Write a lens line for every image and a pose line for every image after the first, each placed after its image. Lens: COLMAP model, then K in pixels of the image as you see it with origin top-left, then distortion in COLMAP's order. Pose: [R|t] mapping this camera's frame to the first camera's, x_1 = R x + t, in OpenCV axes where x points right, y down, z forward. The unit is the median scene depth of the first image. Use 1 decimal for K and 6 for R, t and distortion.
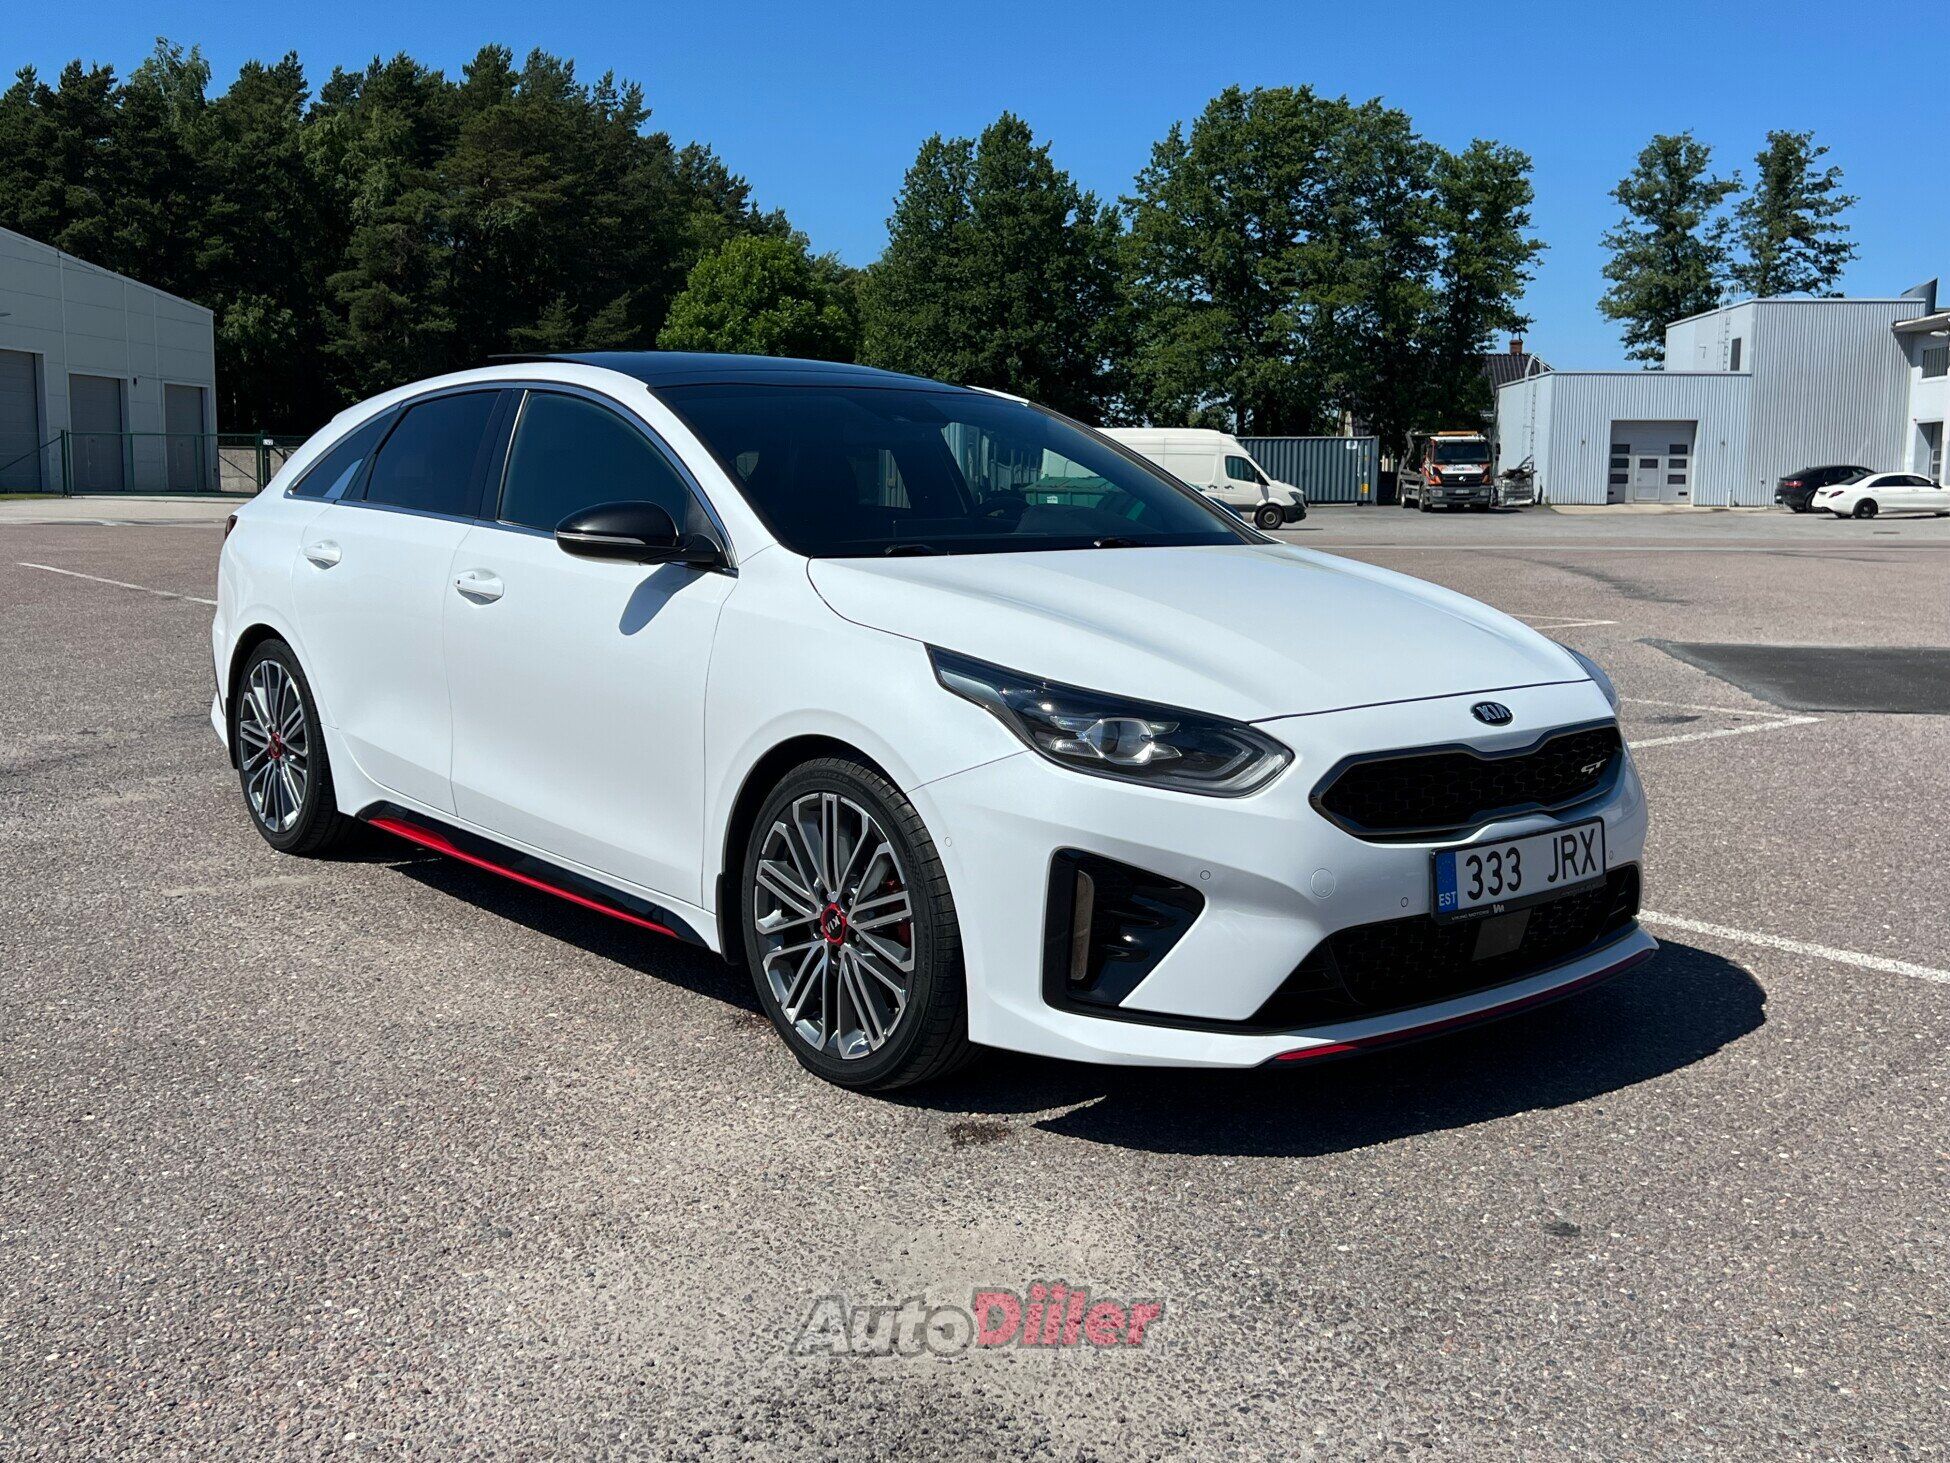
lens RADIAL K [[1921.2, 0, 975.0], [0, 1921.2, 731.5], [0, 0, 1]] dist [0.015005, -0.022217]
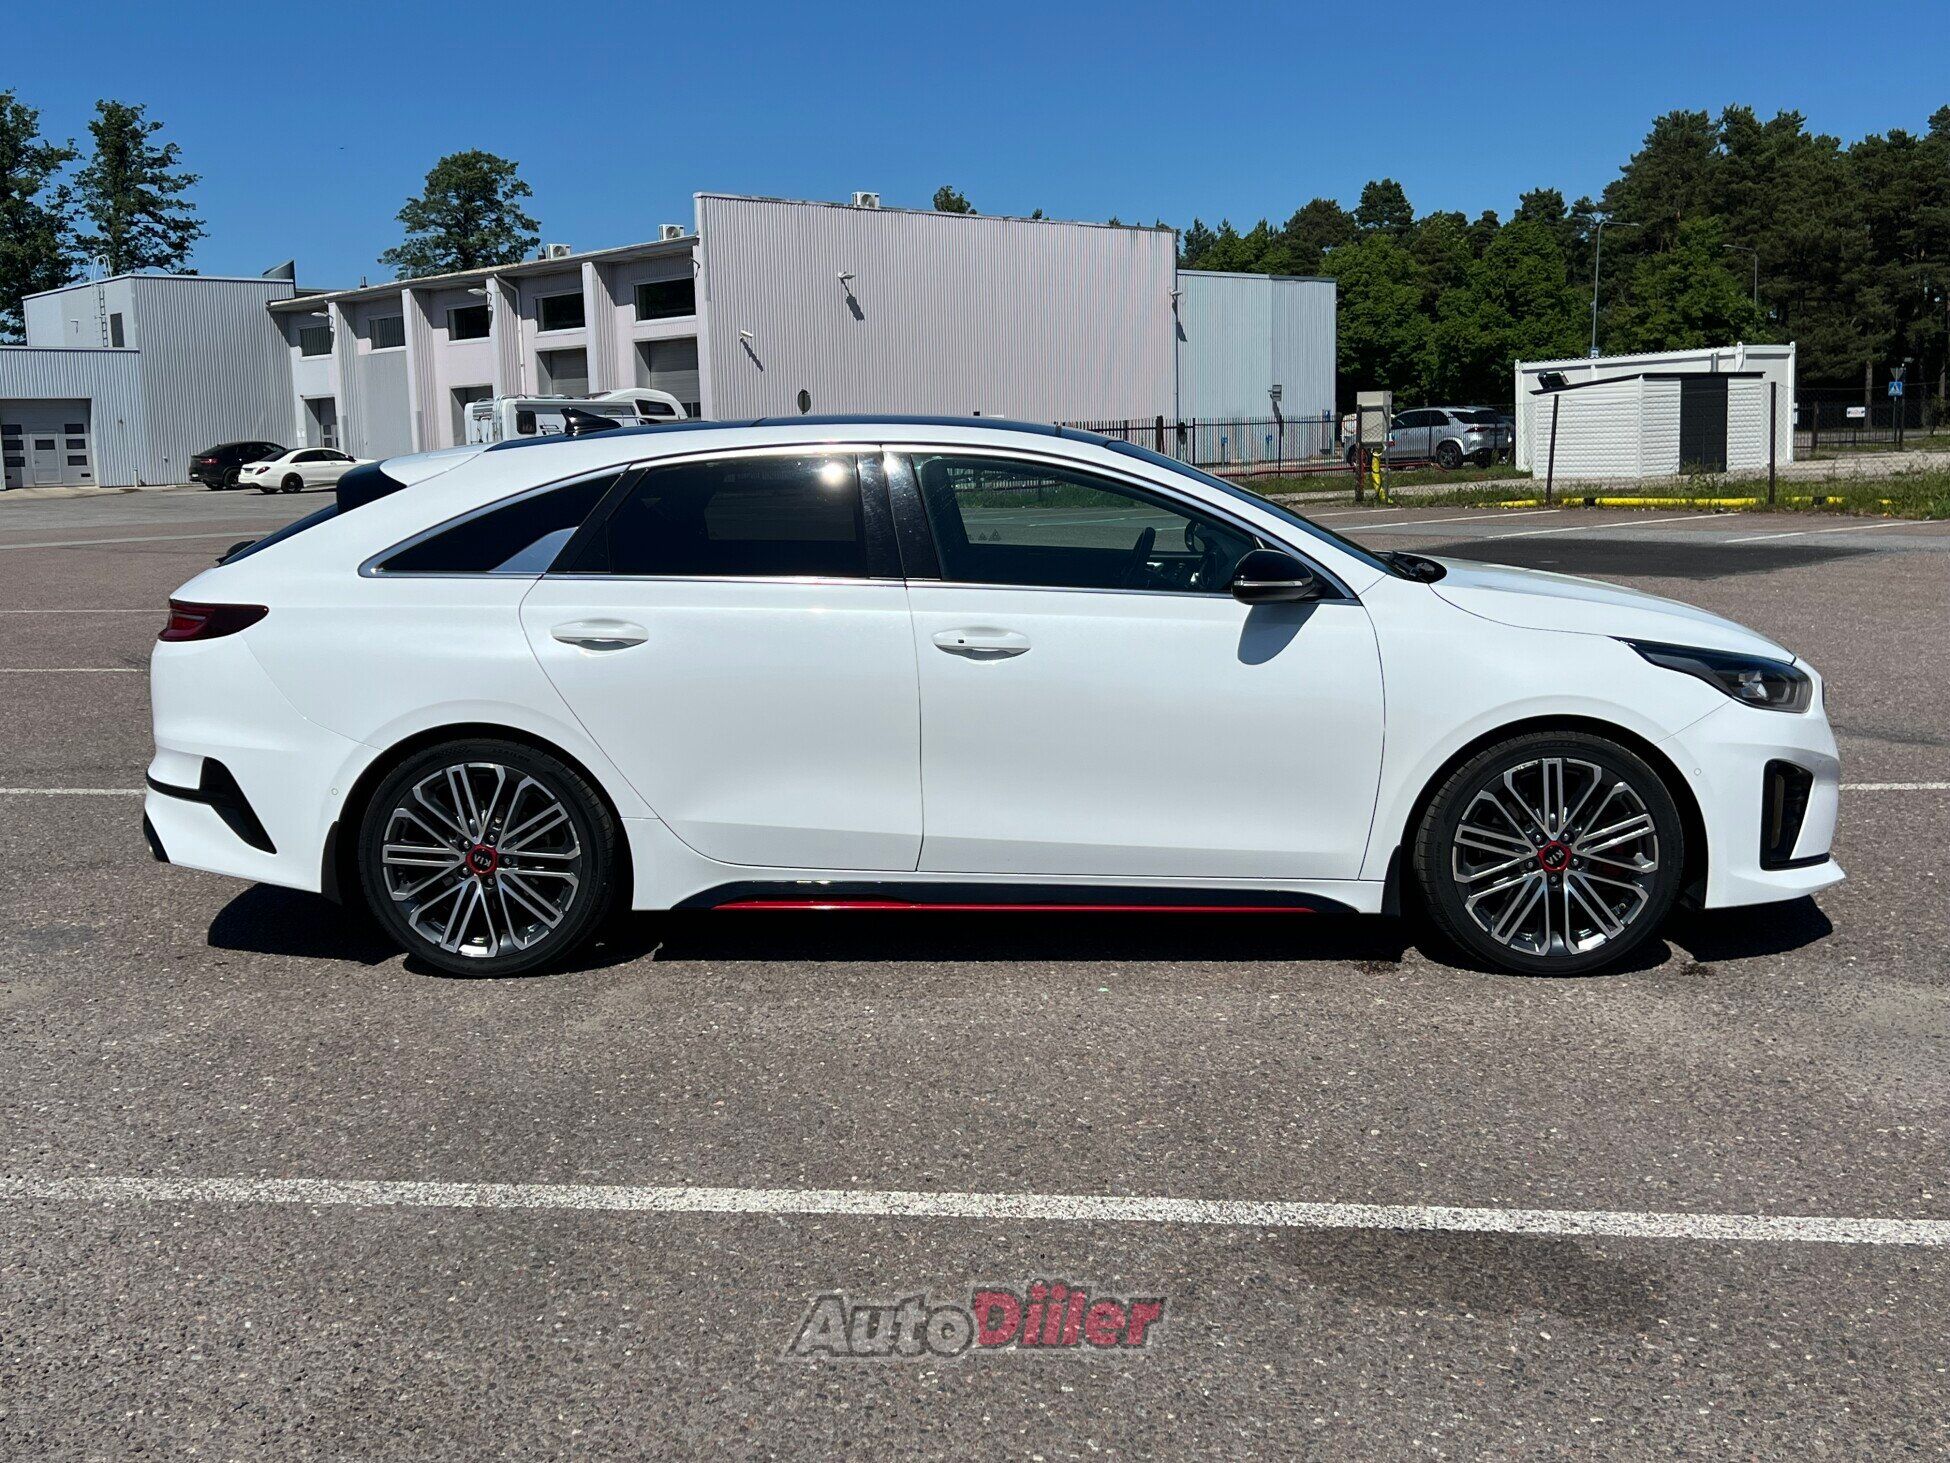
lens RADIAL K [[1955.6, 0, 975.0], [0, 1955.6, 731.5], [0, 0, 1]] dist [0.009692, 0.001612]
pose [[0.665536, -0.134997, 0.734055, -0.065176], [0.126476, 0.989681, 0.067338, -0.006255], [-0.735571, 0.048025, 0.675743, 0.018524]]
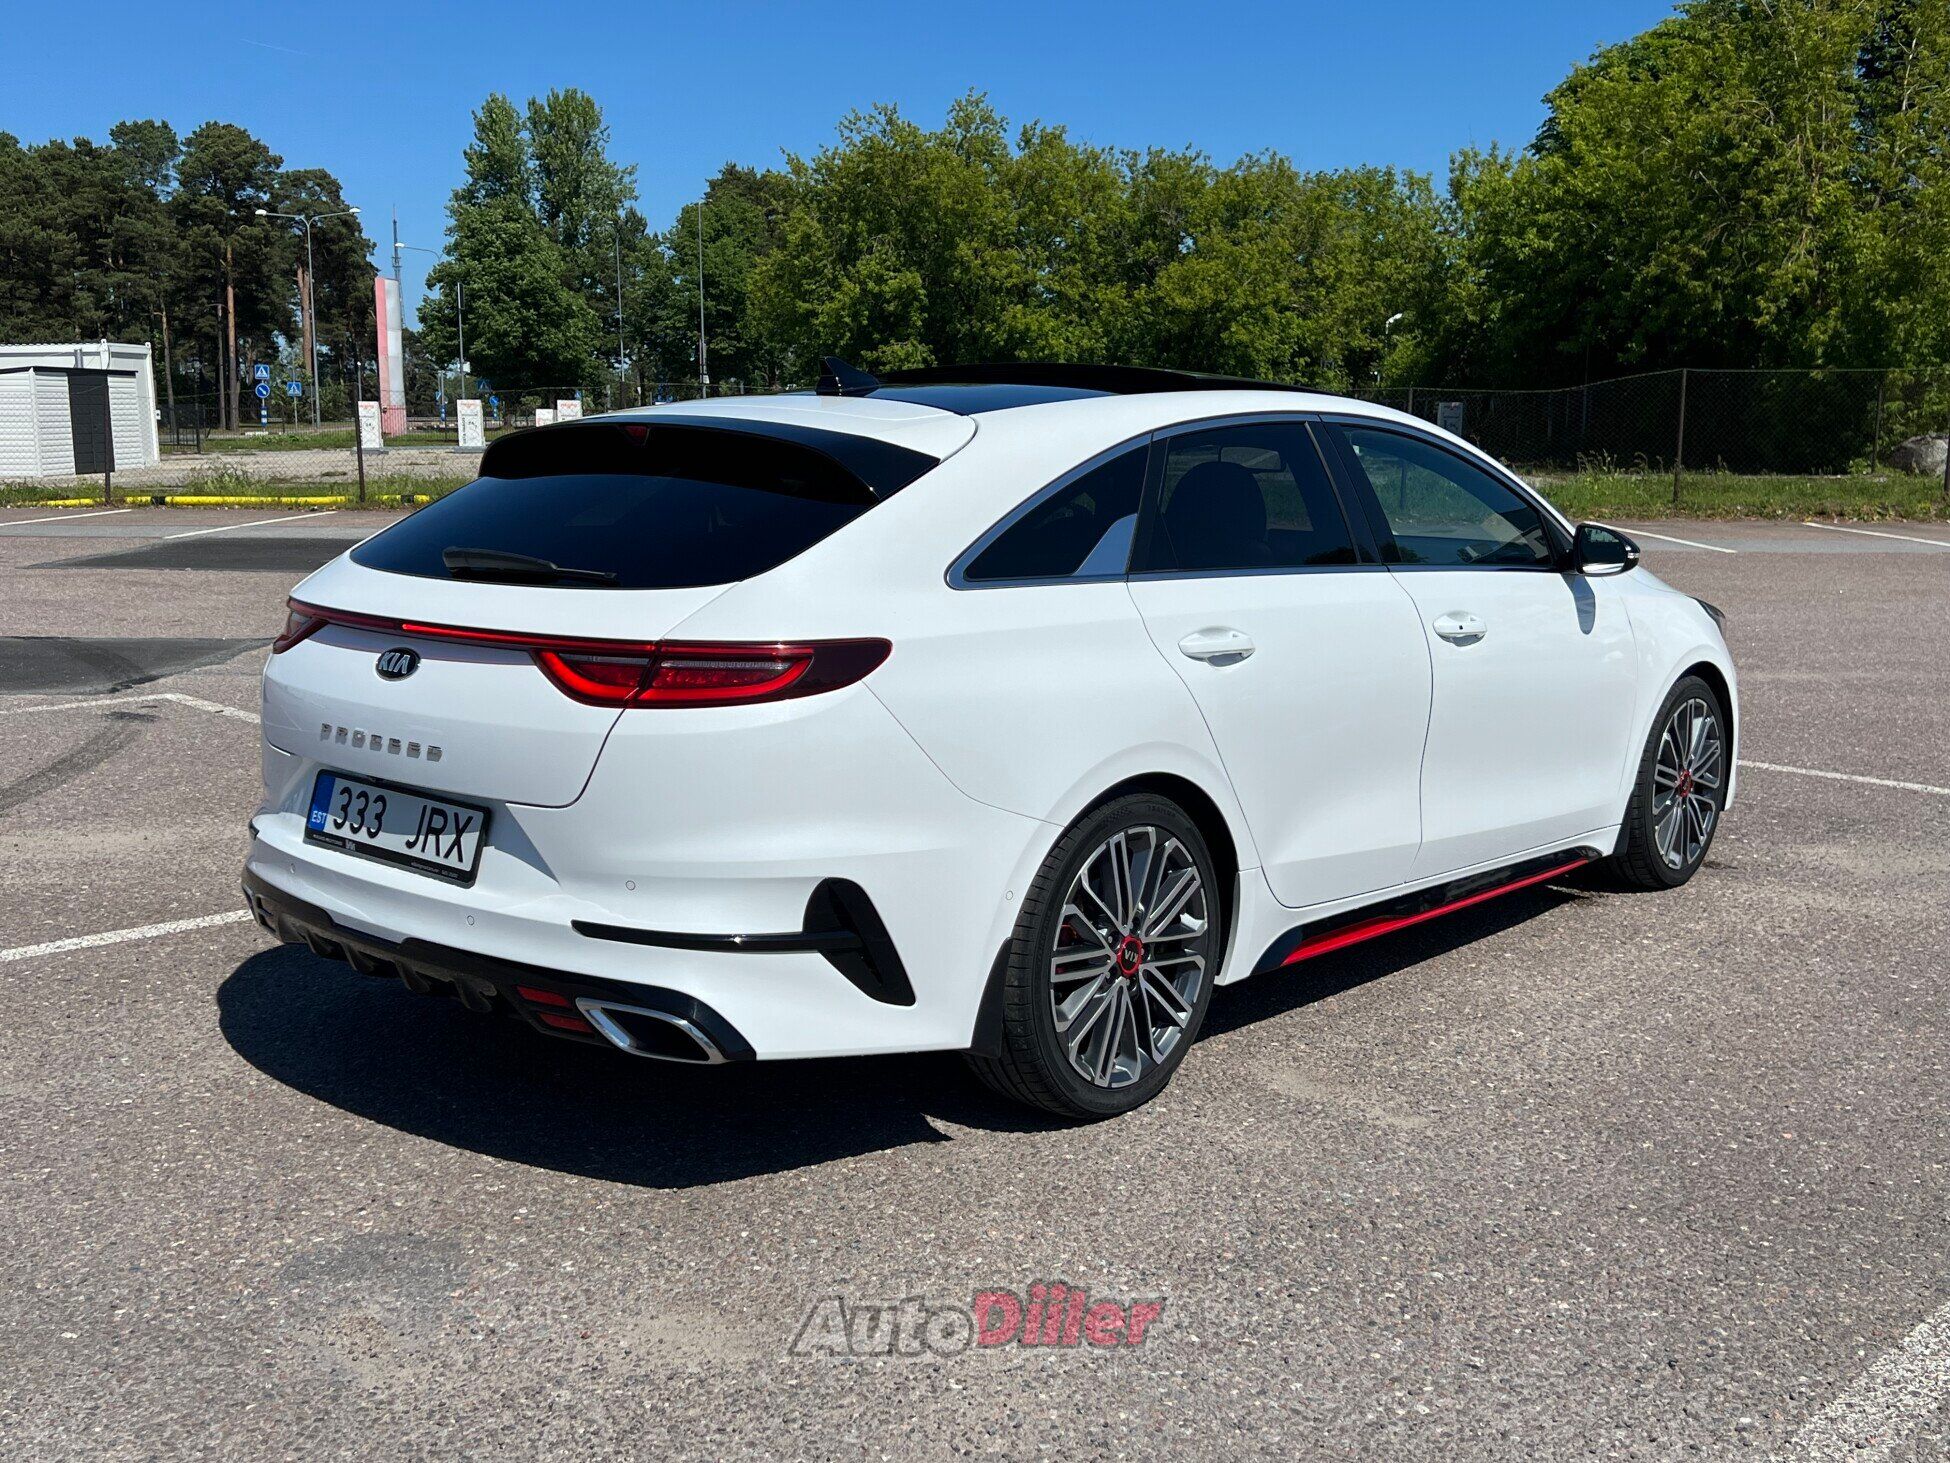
lens RADIAL K [[1921.2, 0, 975.0], [0, 1921.2, 731.5], [0, 0, 1]] dist [0.015005, -0.022217]
pose [[-0.136811, -0.166436, 0.976515, -0.075166], [0.124518, 0.975076, 0.183635, -0.014945], [-0.982740, 0.146717, -0.112677, 0.085991]]
